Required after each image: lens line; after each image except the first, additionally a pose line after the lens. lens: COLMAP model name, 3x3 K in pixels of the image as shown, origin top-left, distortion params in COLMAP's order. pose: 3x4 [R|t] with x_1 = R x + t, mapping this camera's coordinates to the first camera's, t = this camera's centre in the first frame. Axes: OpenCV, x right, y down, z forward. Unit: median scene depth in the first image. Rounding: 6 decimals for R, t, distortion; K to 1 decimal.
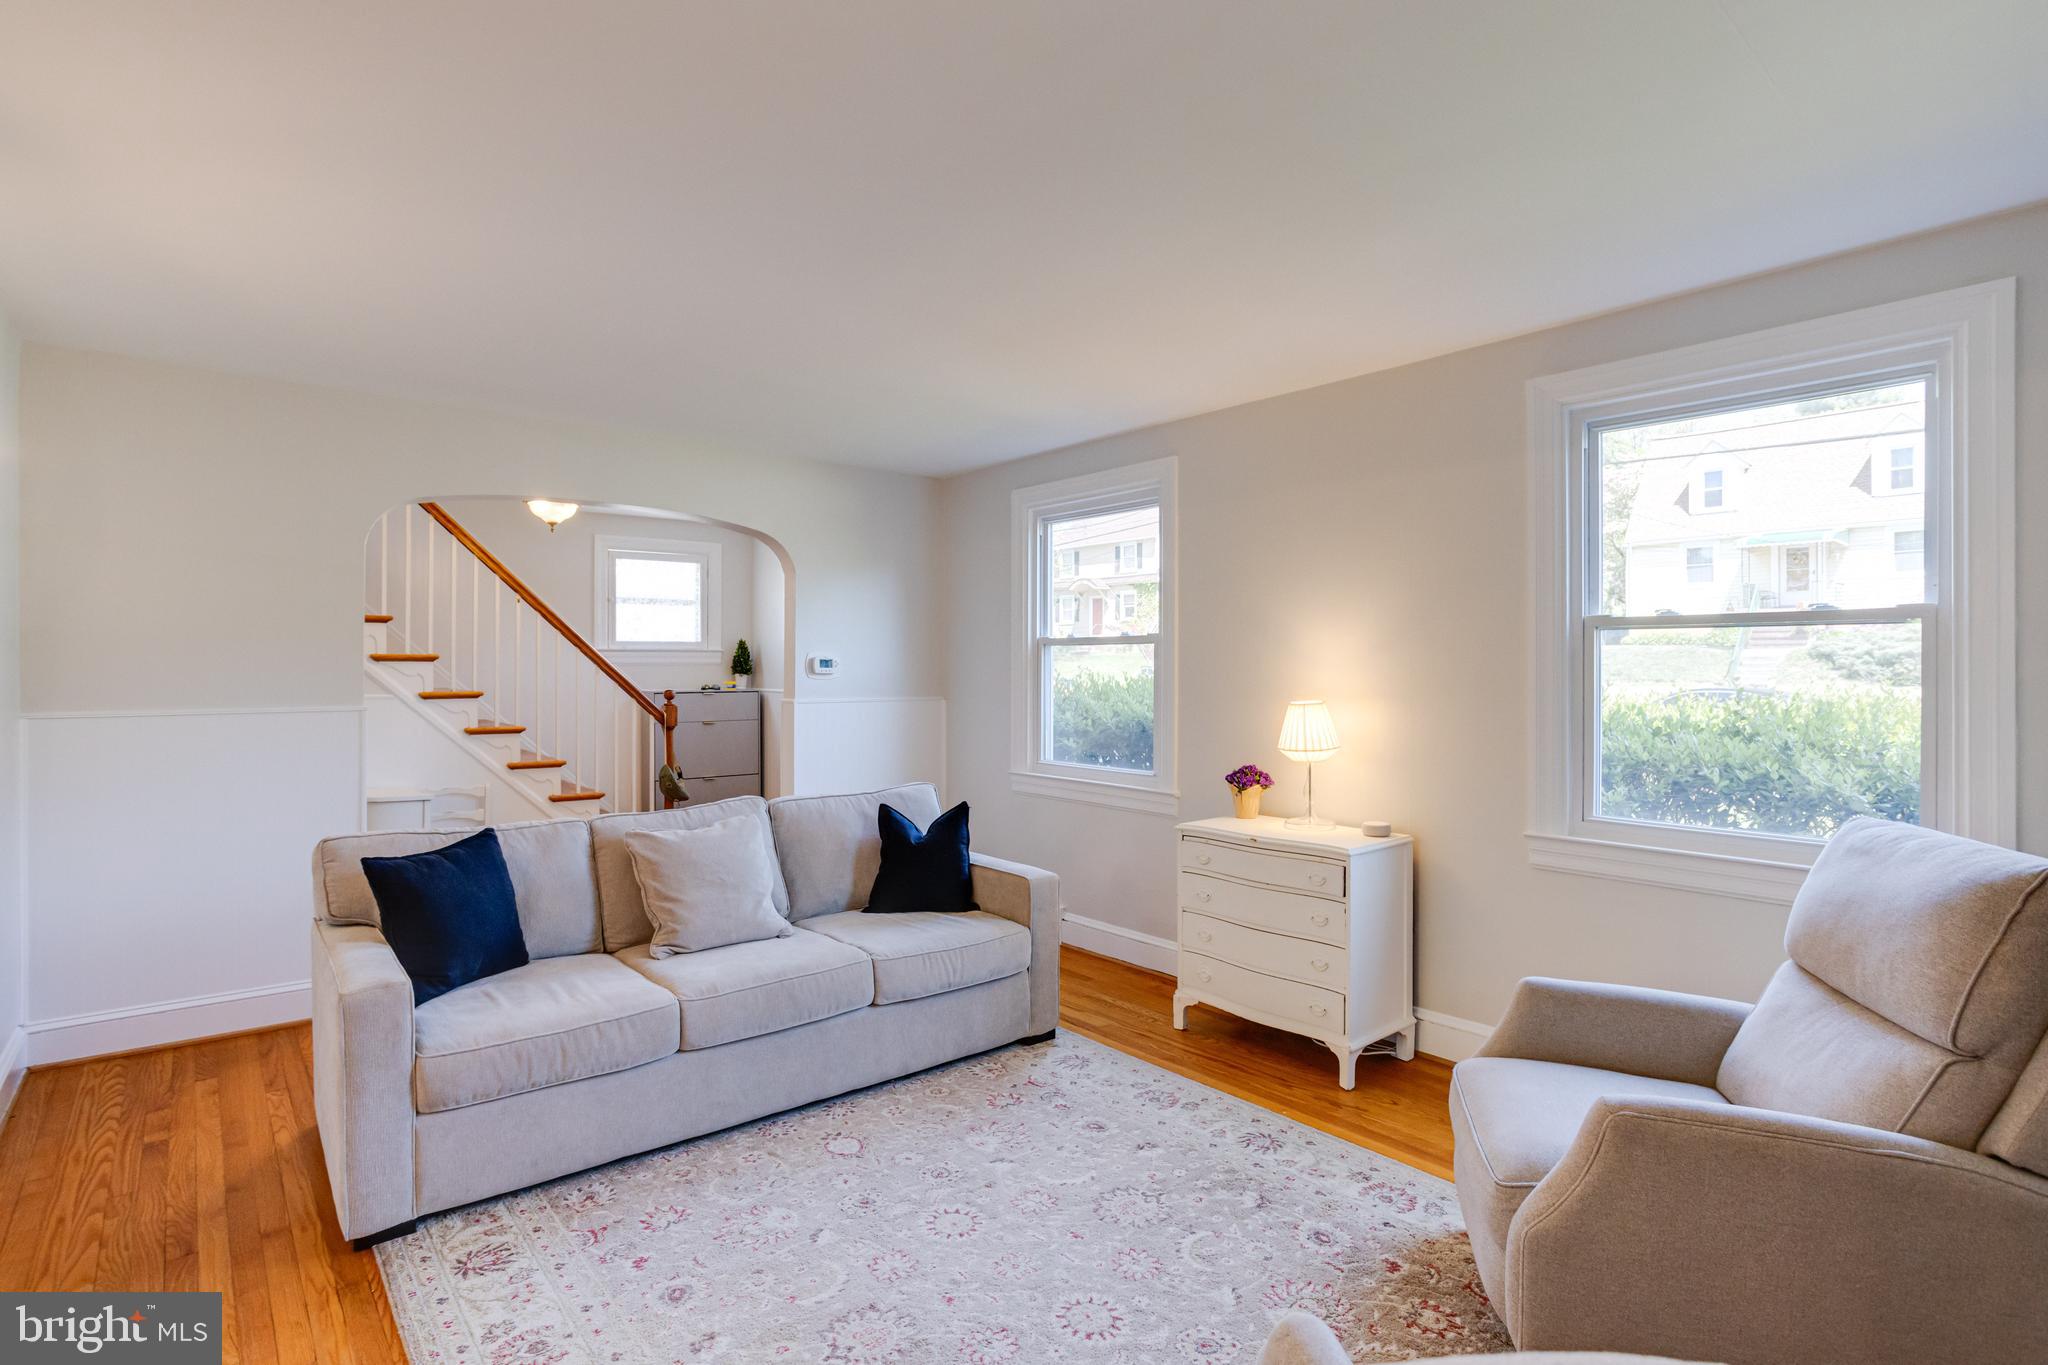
lens RADIAL K [[1000.5, 0, 1032.0], [0, 1000.5, 664.1], [0, 0, 1]] dist [-0.044321, 0.025556]
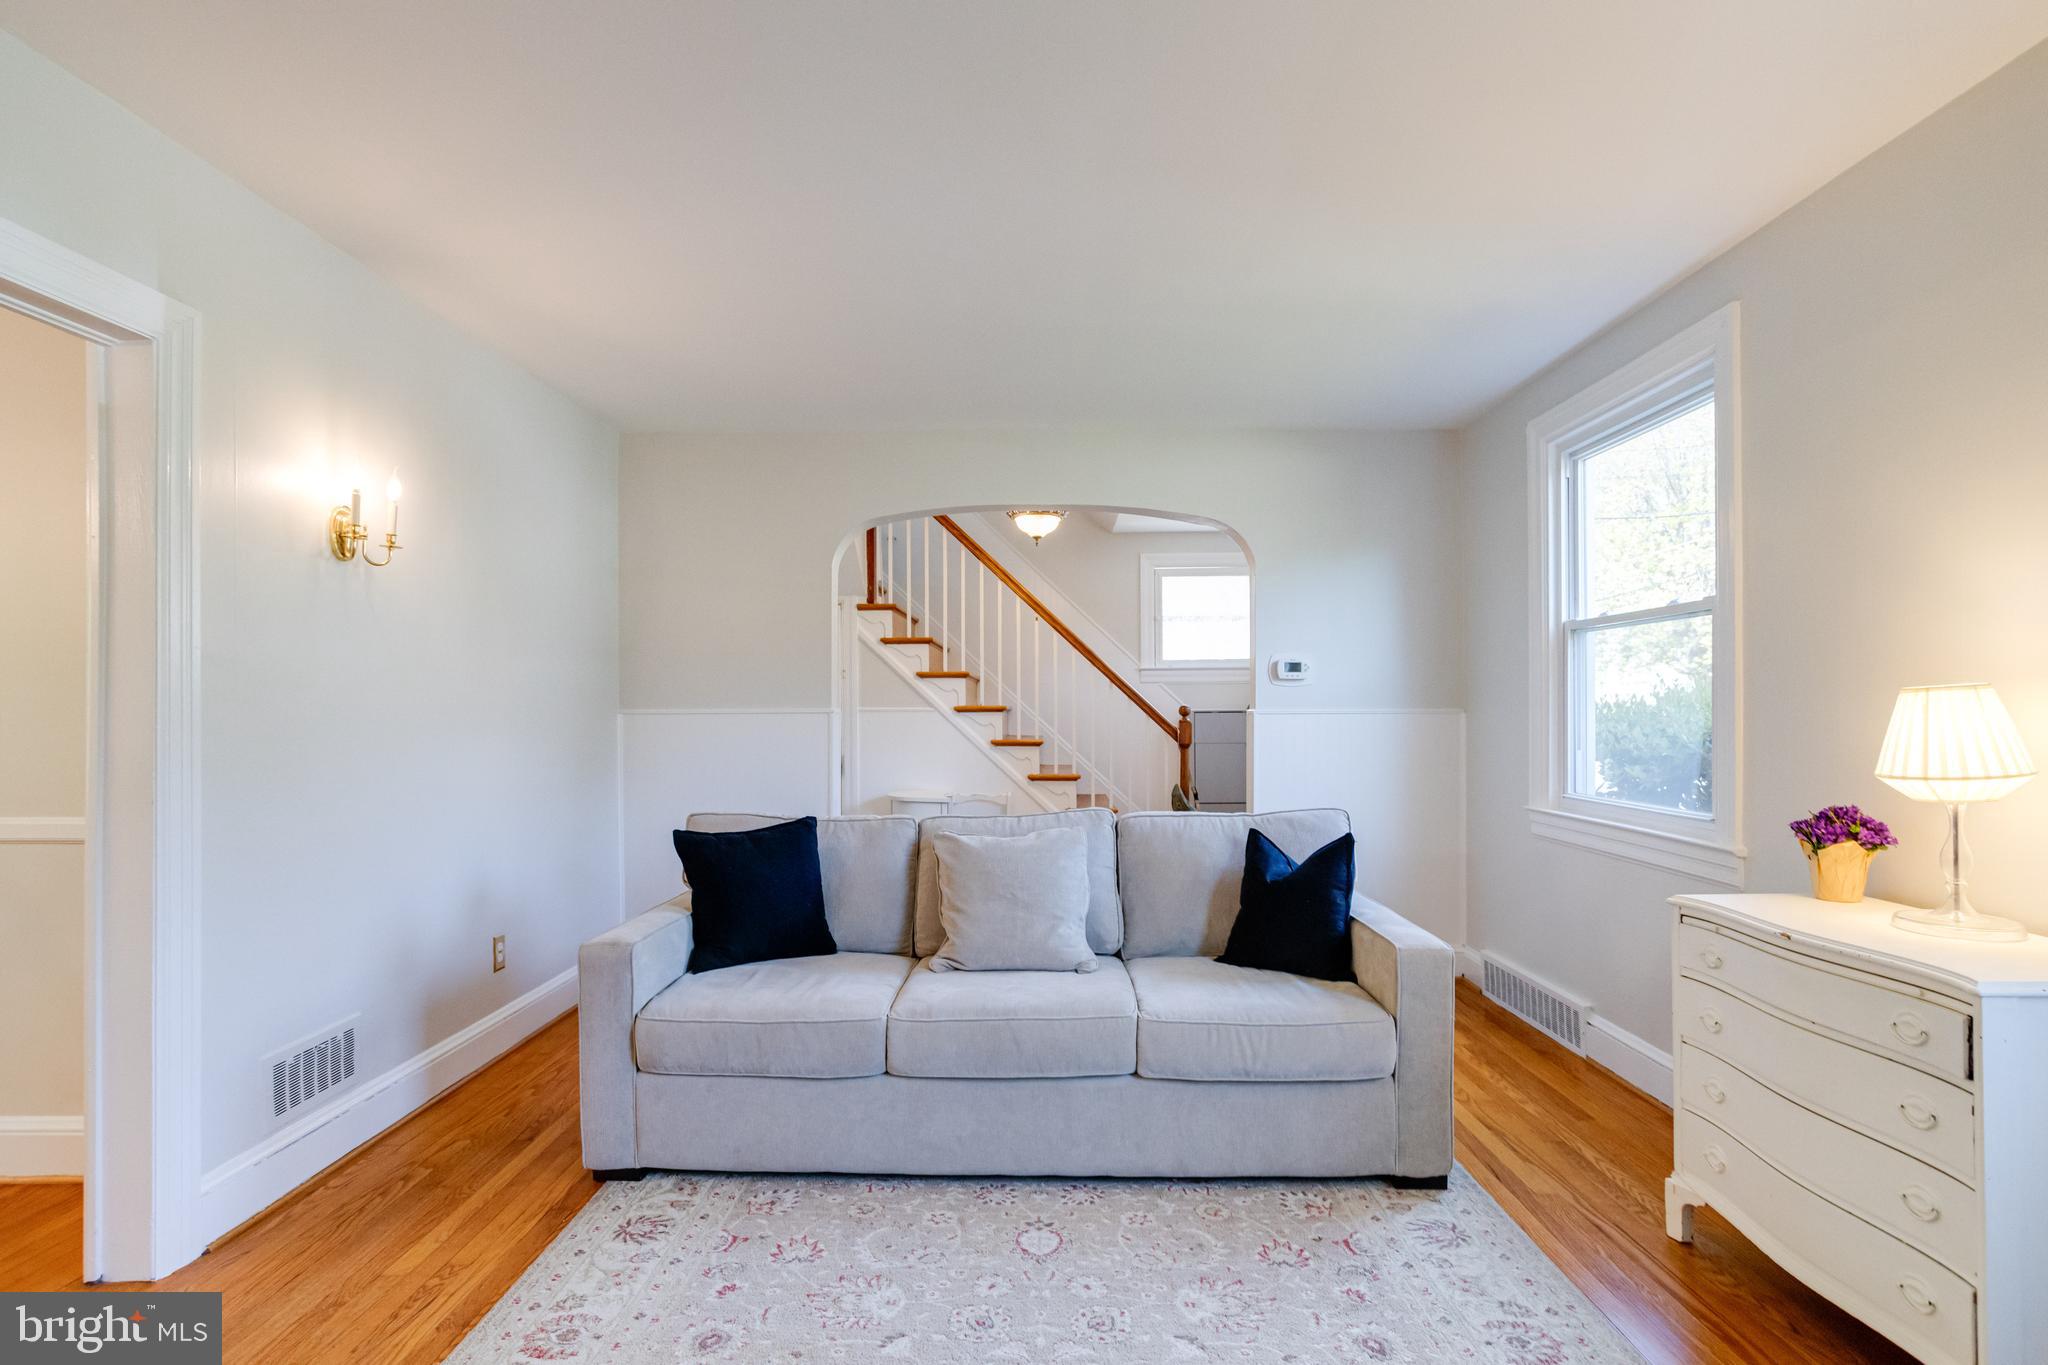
lens RADIAL K [[998.2, 0, 1024.4], [0, 998.2, 703.7], [0, 0, 1]] dist [-0.048193, 0.027505]
pose [[0.753097, -0.008292, -0.657857, 0.256471], [0.006598, 0.999965, -0.005052, 0.048230], [0.657876, -0.000536, 0.753126, 0.316264]]
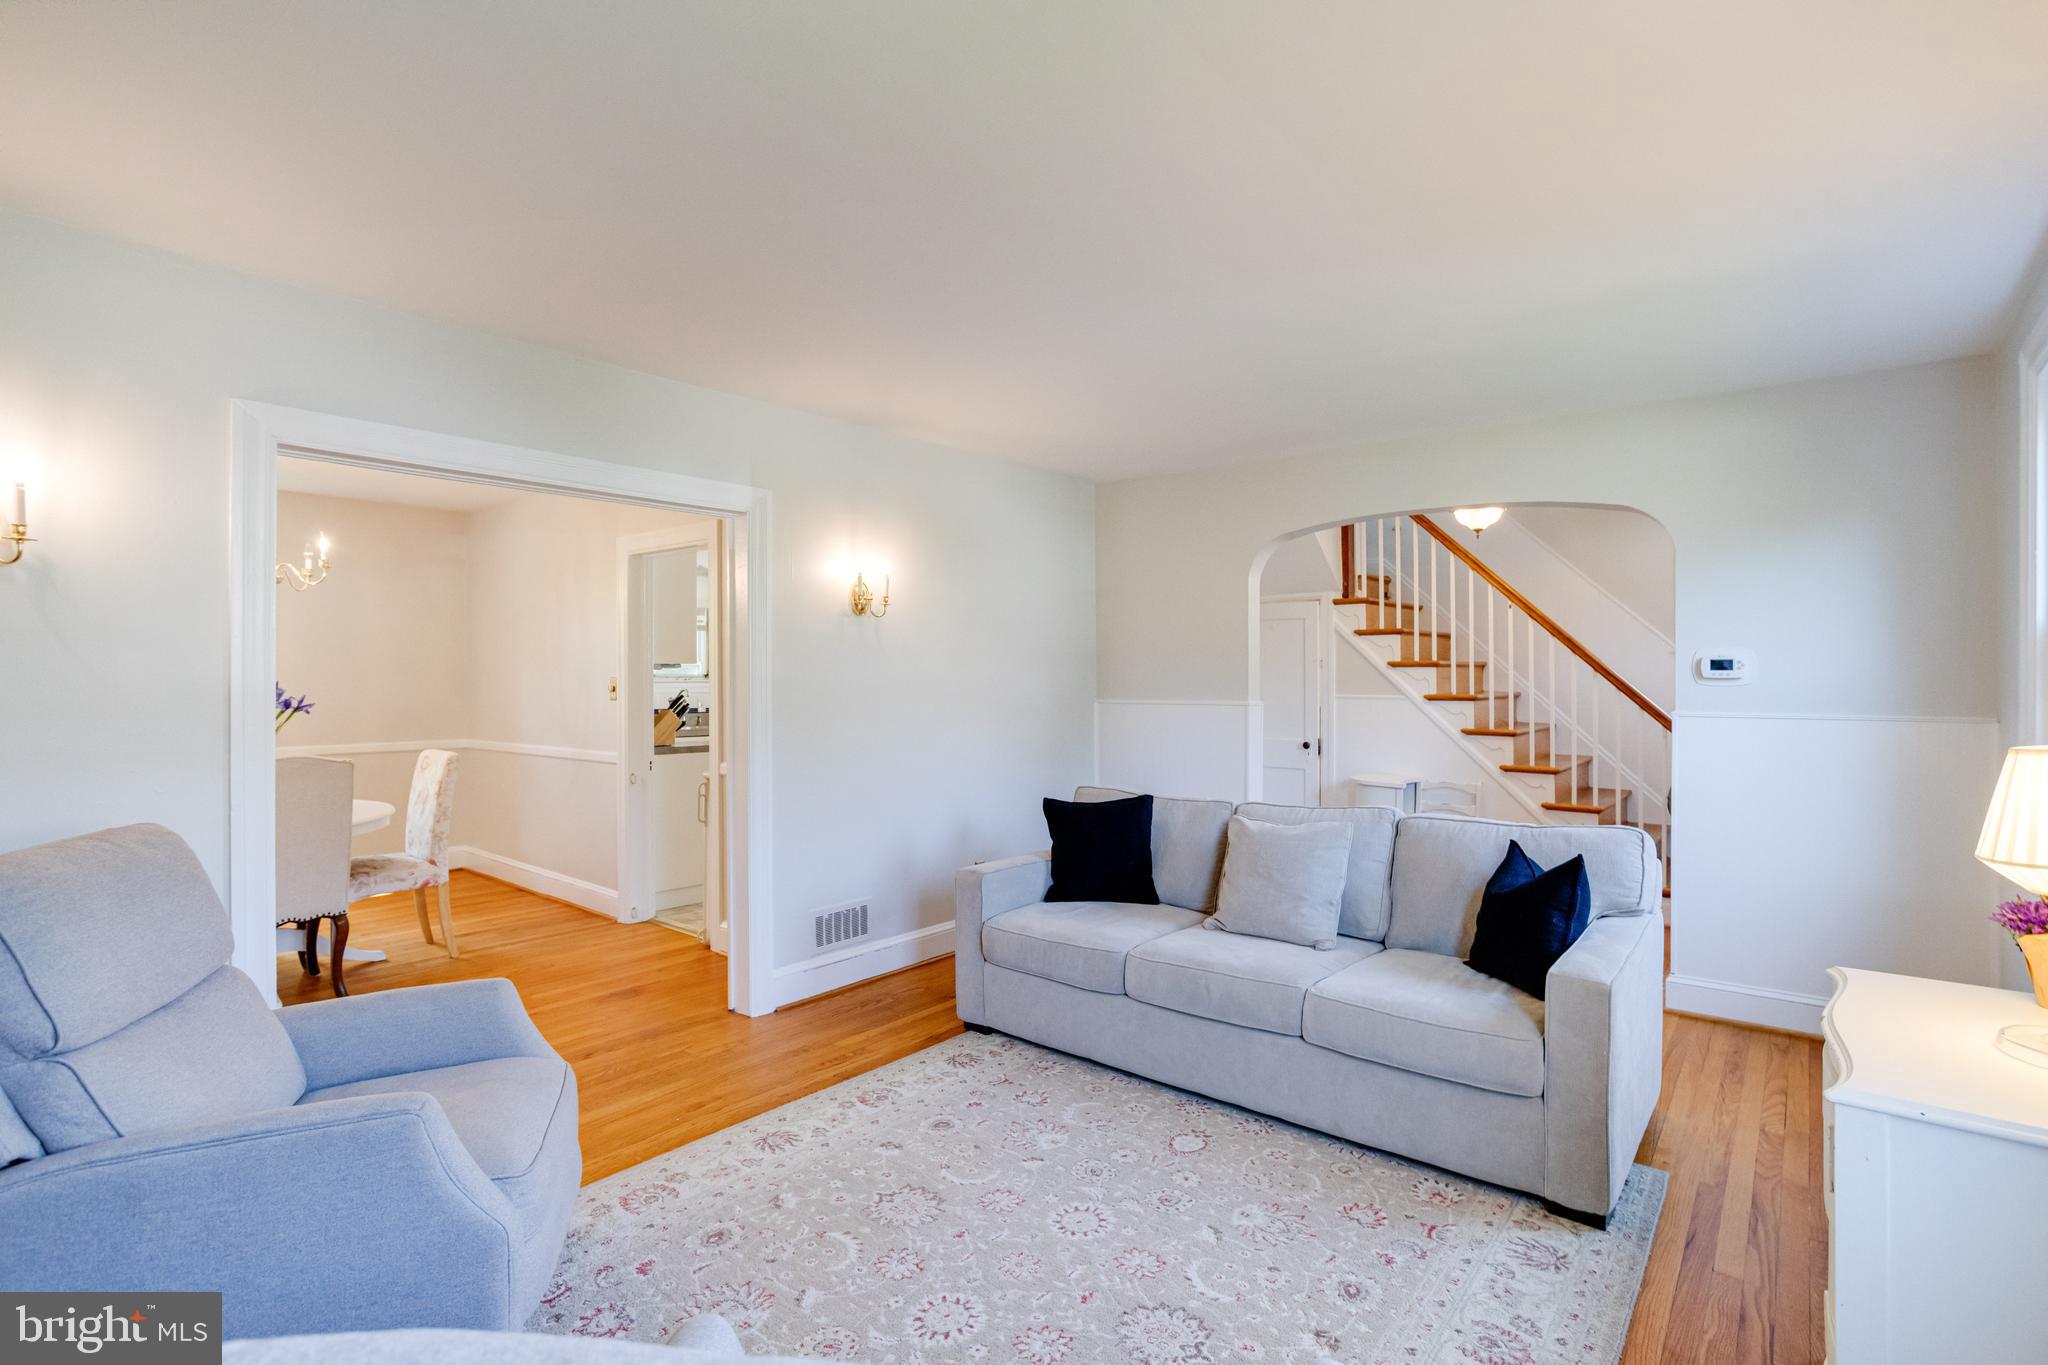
lens RADIAL K [[984.1, 0, 1020.2], [0, 984.1, 671.5], [0, 0, 1]] dist [-0.045849, 0.024683]
pose [[0.168958, -0.005183, -0.985610, 0.605547], [0.005755, 0.999974, -0.004272, 0.006707], [0.985607, -0.004950, 0.168983, 0.527983]]
